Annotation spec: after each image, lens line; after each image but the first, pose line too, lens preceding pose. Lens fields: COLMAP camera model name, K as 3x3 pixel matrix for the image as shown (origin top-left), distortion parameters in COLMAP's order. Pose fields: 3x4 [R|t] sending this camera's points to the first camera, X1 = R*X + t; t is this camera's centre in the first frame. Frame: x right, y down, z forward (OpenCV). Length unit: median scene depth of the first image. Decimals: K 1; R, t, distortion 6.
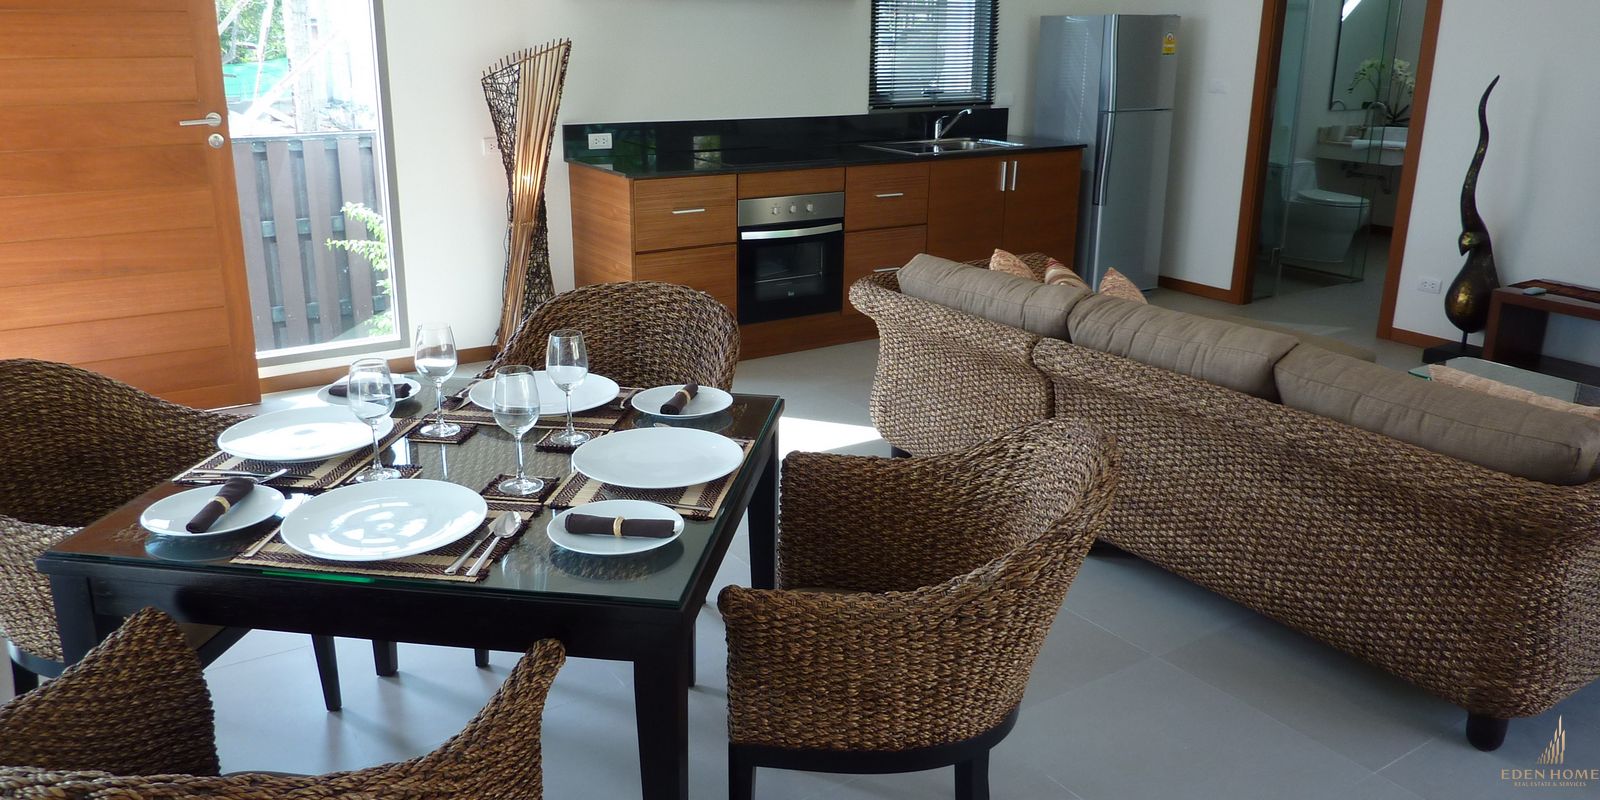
lens RADIAL K [[1193.1, 0, 797.0], [0, 1193.1, 394.8], [0, 0, 1]] dist [-0.009946, -0.025440]
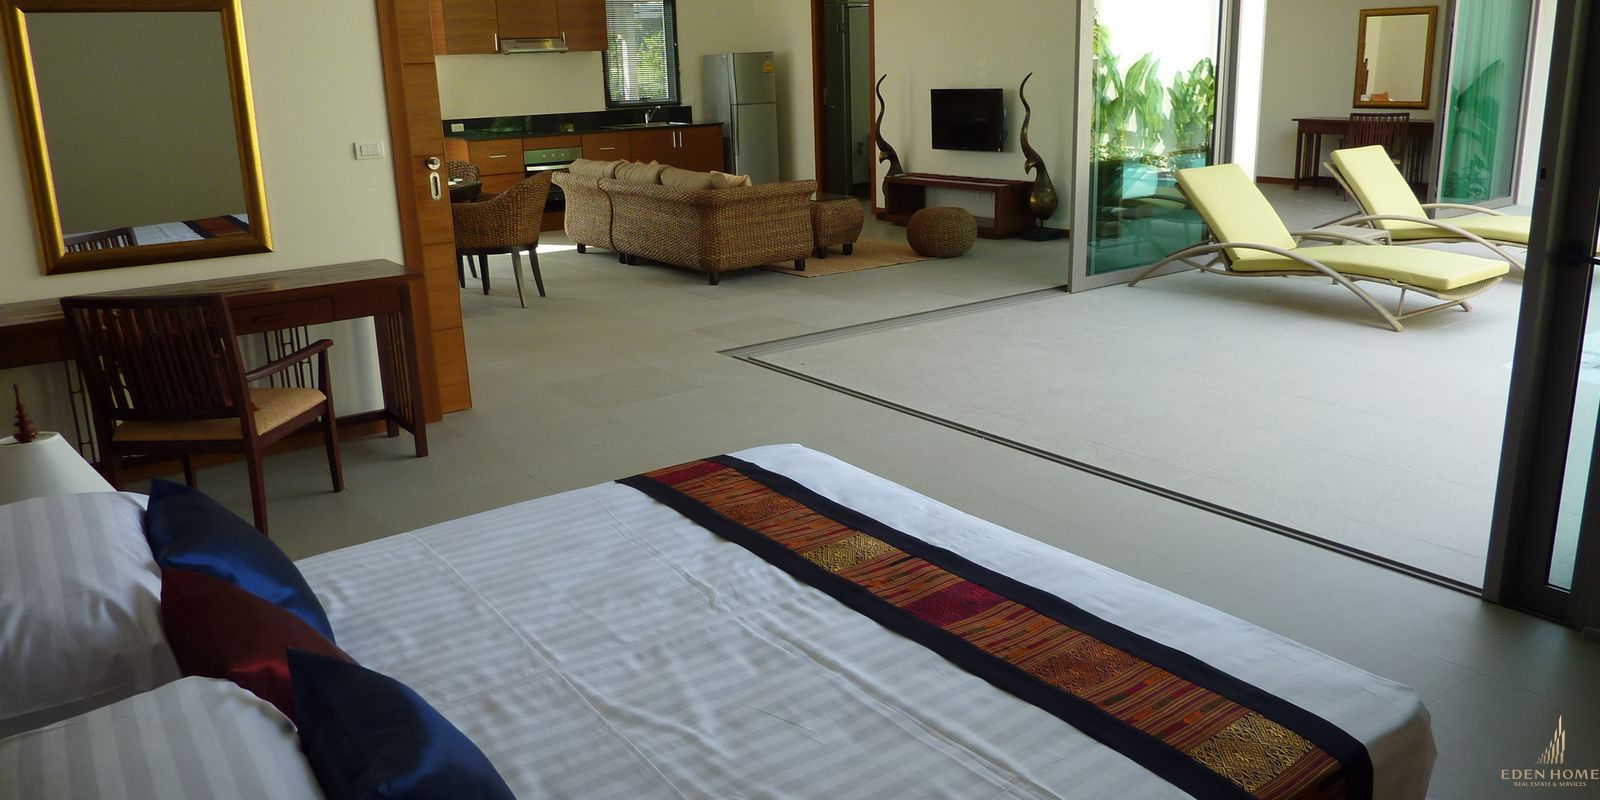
lens RADIAL K [[1193.1, 0, 797.0], [0, 1193.1, 394.8], [0, 0, 1]] dist [-0.009946, -0.025440]
pose [[0.998607, -0.048466, 0.020863, 0.332500], [0.049100, 0.998312, -0.031015, 0.318114], [-0.019325, 0.031996, 0.999301, -0.974949]]
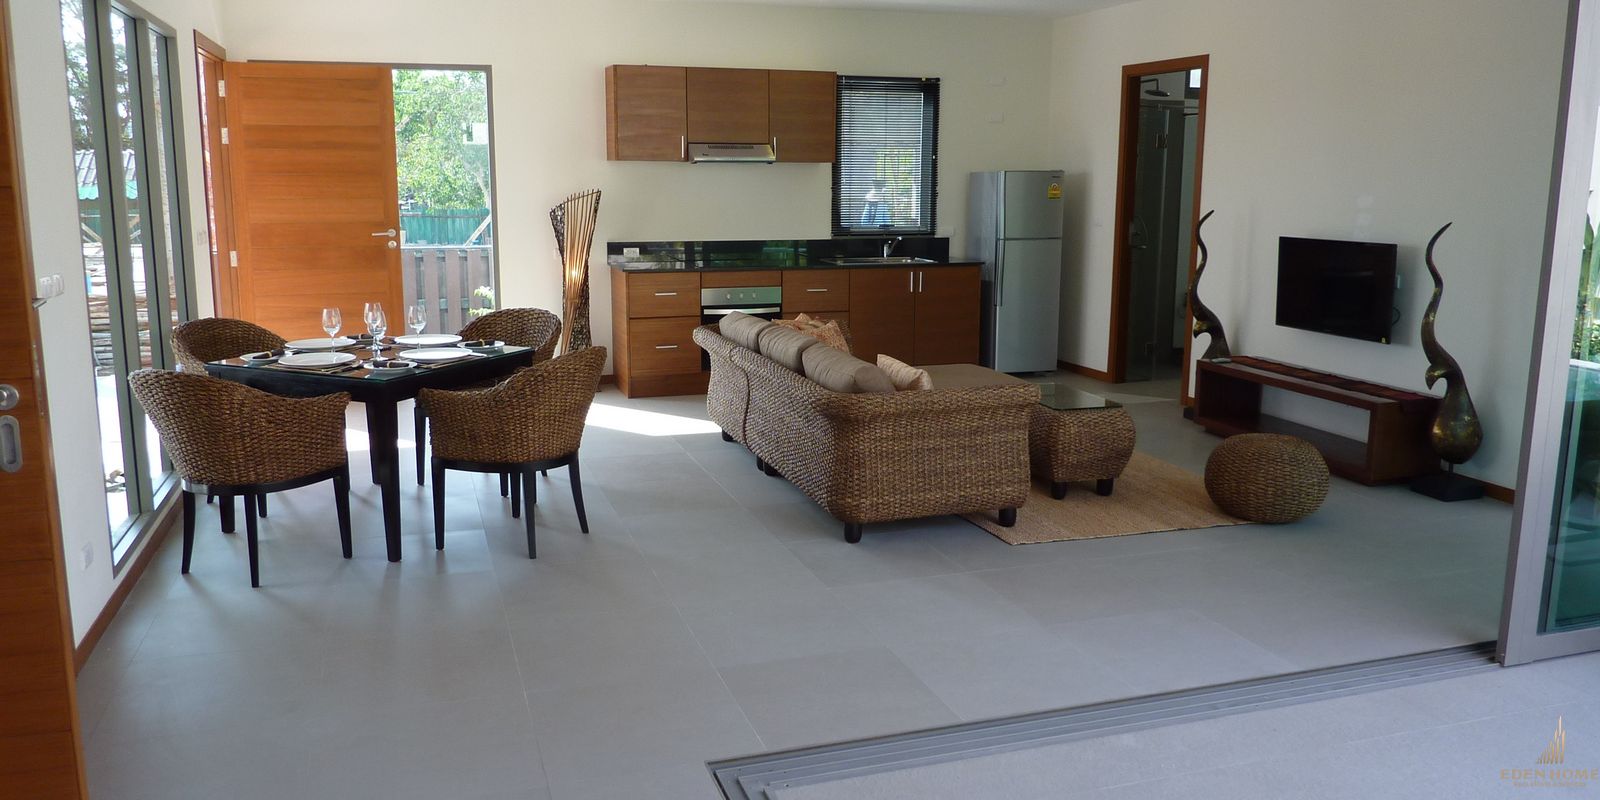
lens RADIAL K [[1193.1, 0, 797.0], [0, 1193.1, 394.8], [0, 0, 1]] dist [-0.009946, -0.025440]
pose [[0.961289, 0.041309, -0.272428, 0.465869], [-0.074682, 0.990751, -0.113296, 0.131827], [0.265228, 0.129255, 0.955483, -0.412360]]
